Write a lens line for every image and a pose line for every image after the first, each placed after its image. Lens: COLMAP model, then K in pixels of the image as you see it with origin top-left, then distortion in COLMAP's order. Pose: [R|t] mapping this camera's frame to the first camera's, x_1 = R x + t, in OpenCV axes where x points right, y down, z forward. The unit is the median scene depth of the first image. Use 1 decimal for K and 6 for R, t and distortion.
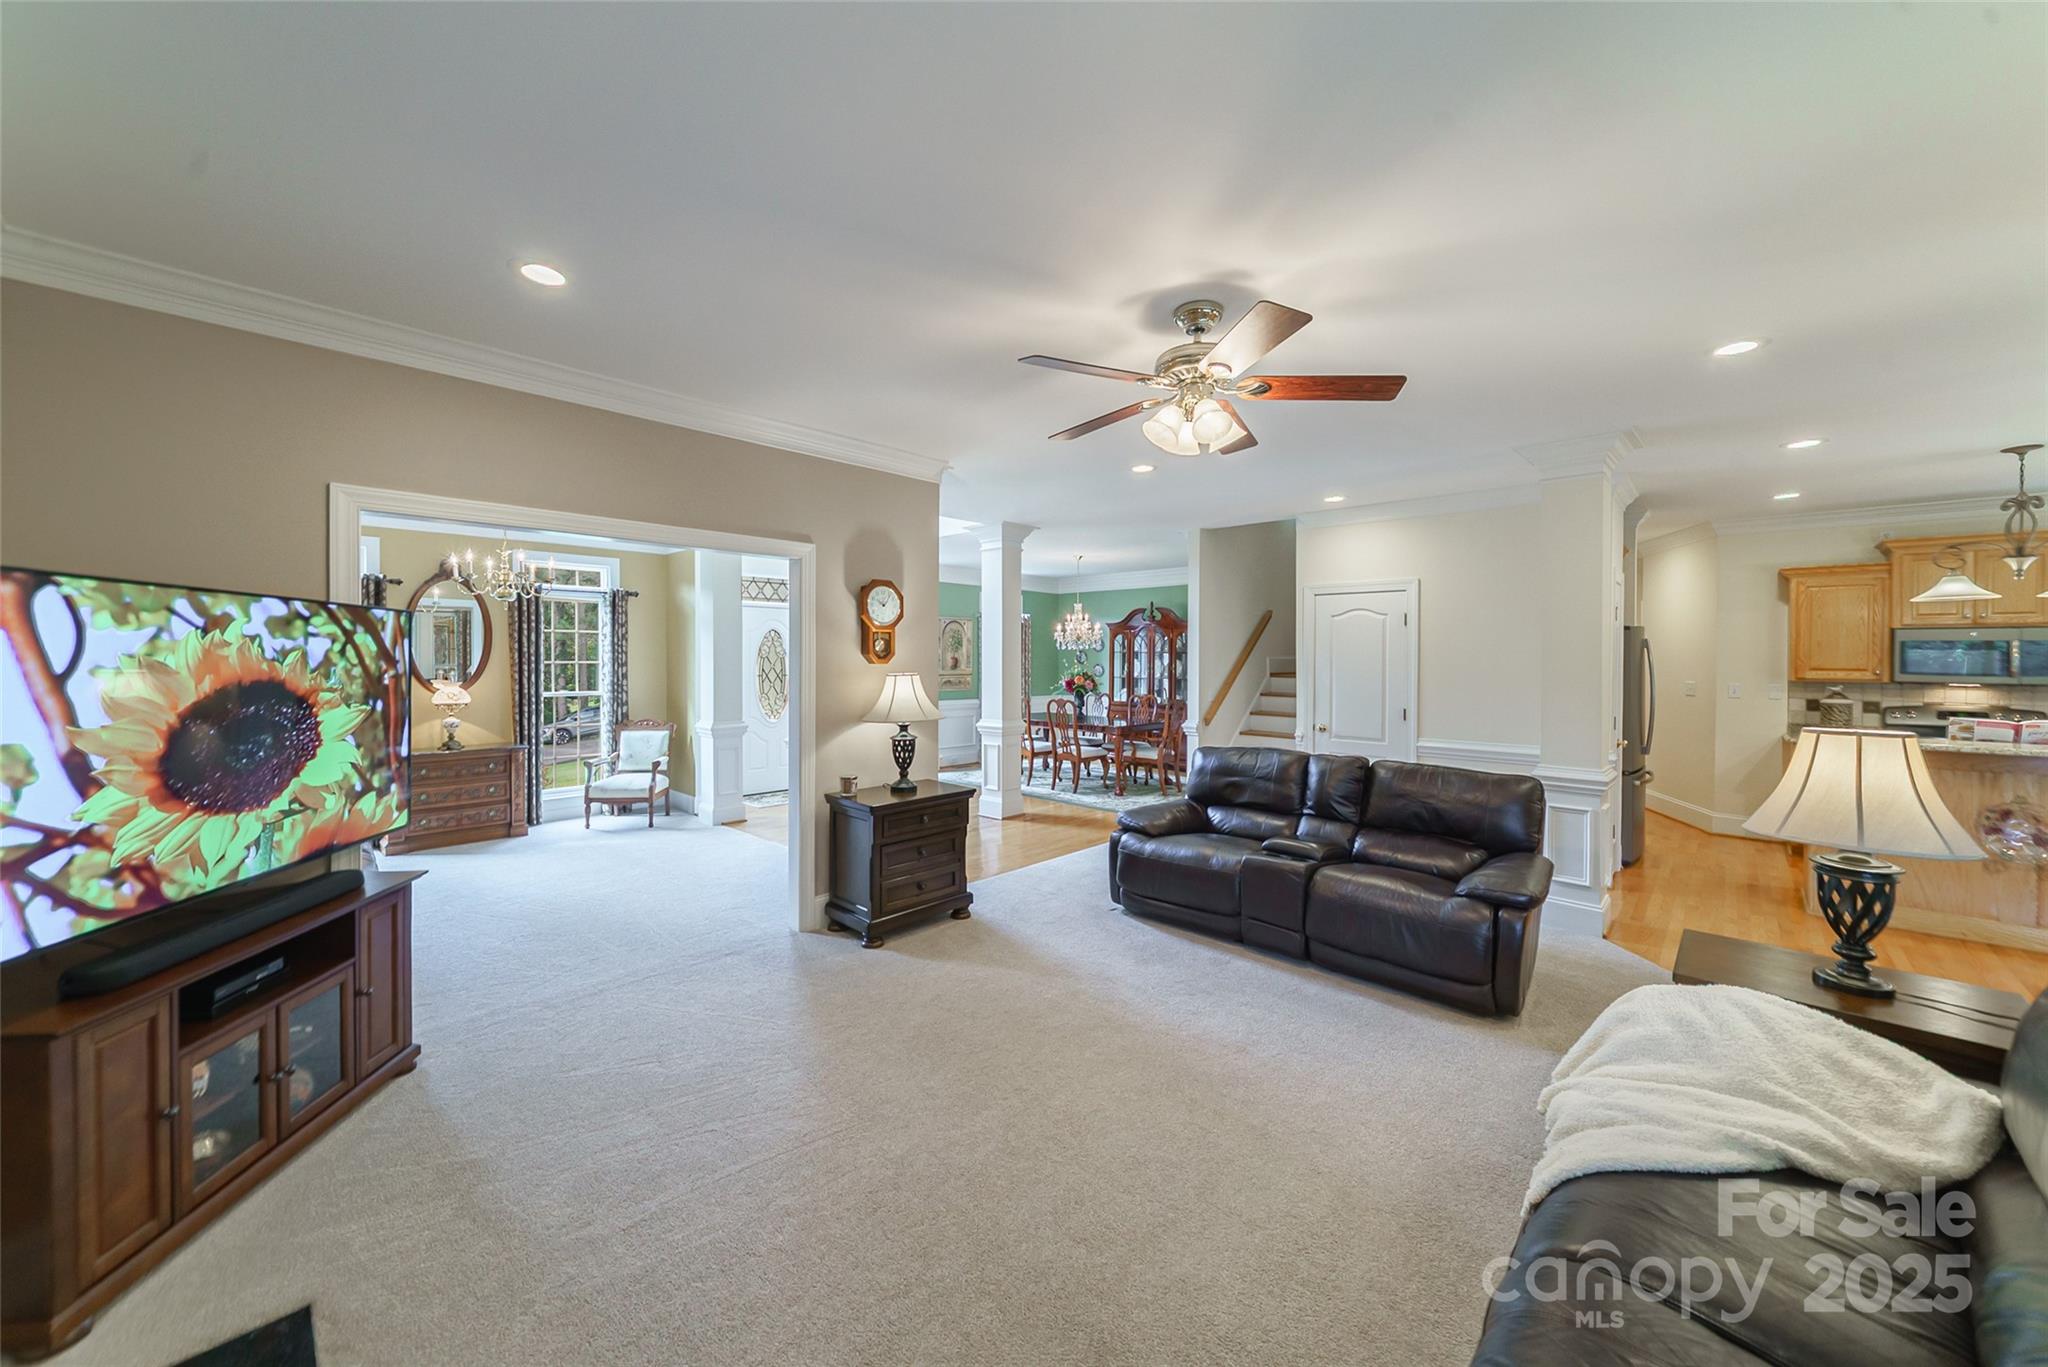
lens RADIAL K [[762.2, 0, 1019.1], [0, 762.2, 664.1], [0, 0, 1]] dist [-0.003718, 0.000467]
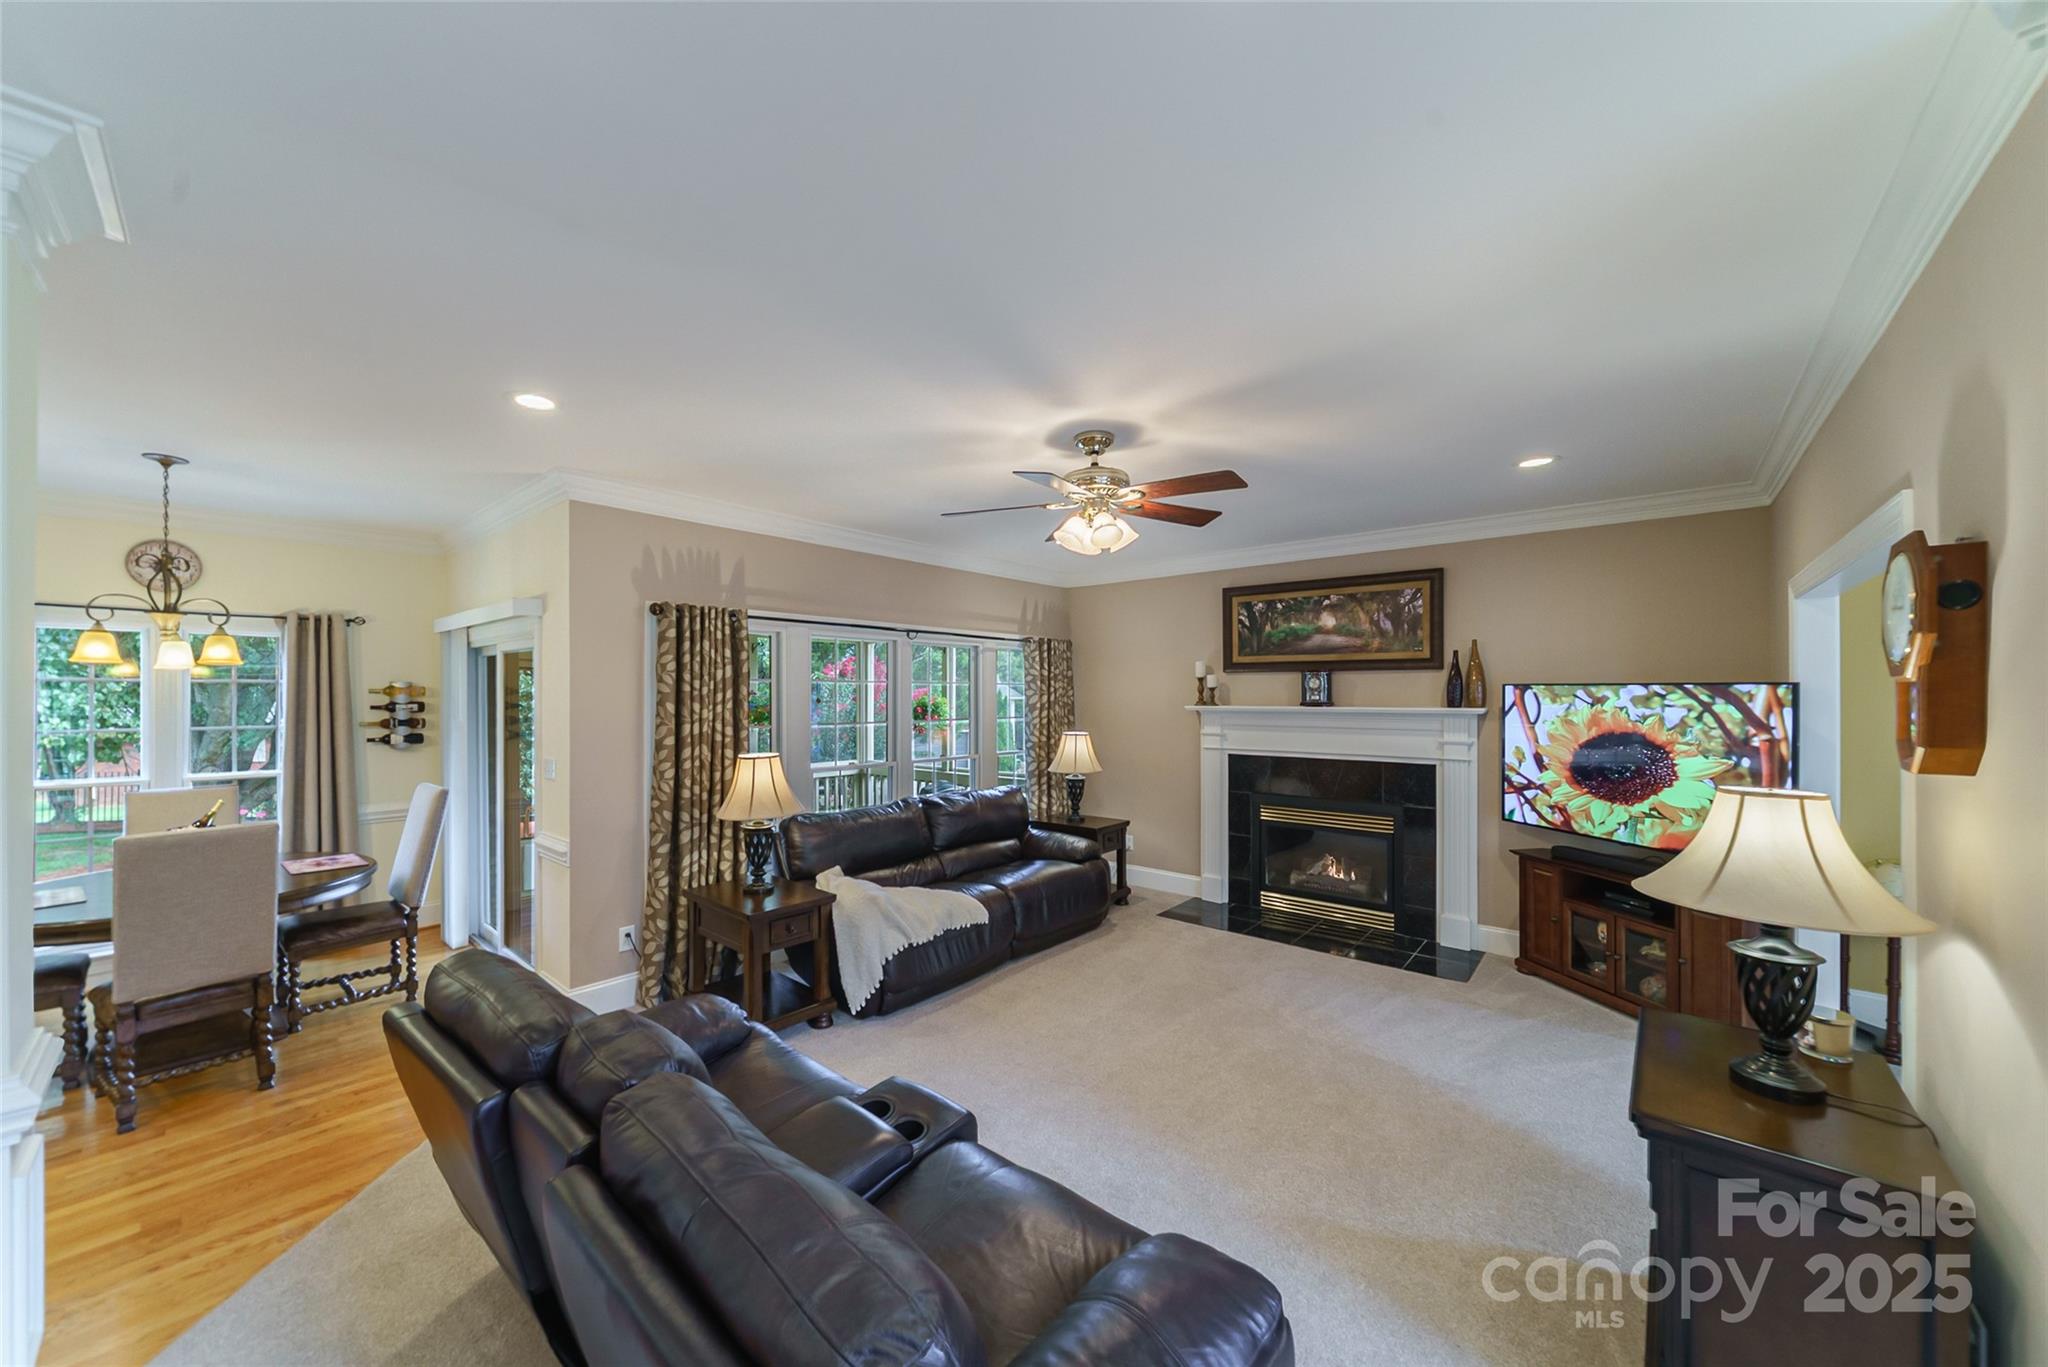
lens RADIAL K [[762.2, 0, 1018.4], [0, 762.2, 694.1], [0, 0, 1]] dist [-0.003718, 0.000467]
pose [[-0.998049, -0.004209, -0.062296, 0.481389], [-0.004839, 0.999939, 0.009972, -0.072669], [0.062250, 0.010254, -0.998008, 2.480789]]
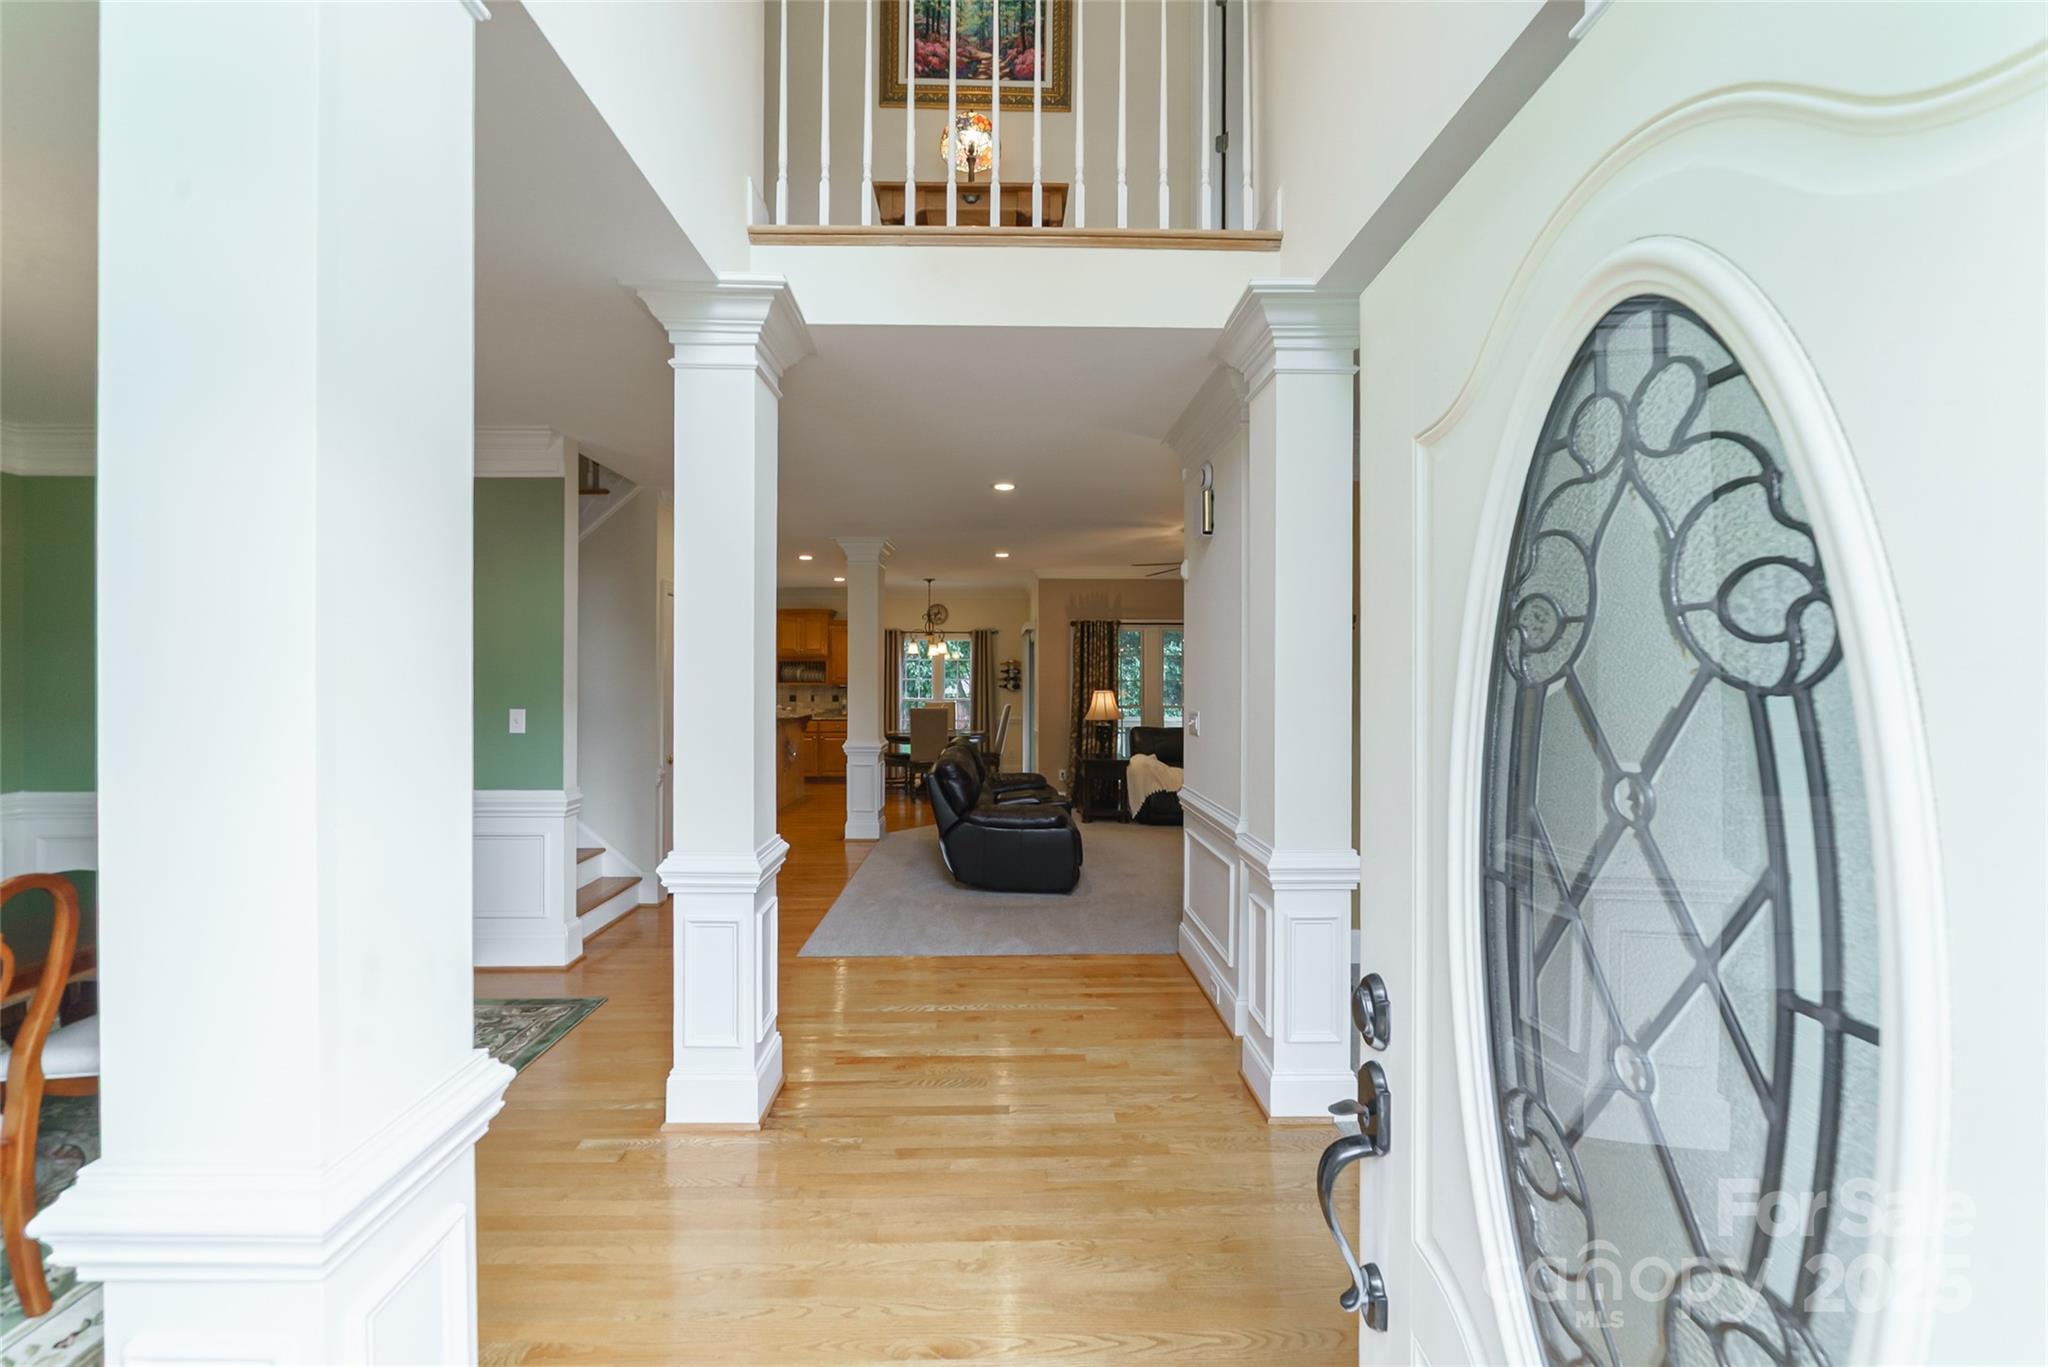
lens RADIAL K [[762.2, 0, 1016.2], [0, 762.2, 674.6], [0, 0, 1]] dist [-0.003718, 0.000467]
pose [[-0.721346, -0.005864, 0.692550, -1.106721], [0.002660, 0.999933, 0.011236, -0.039022], [-0.692569, 0.009947, -0.721283, 3.525684]]
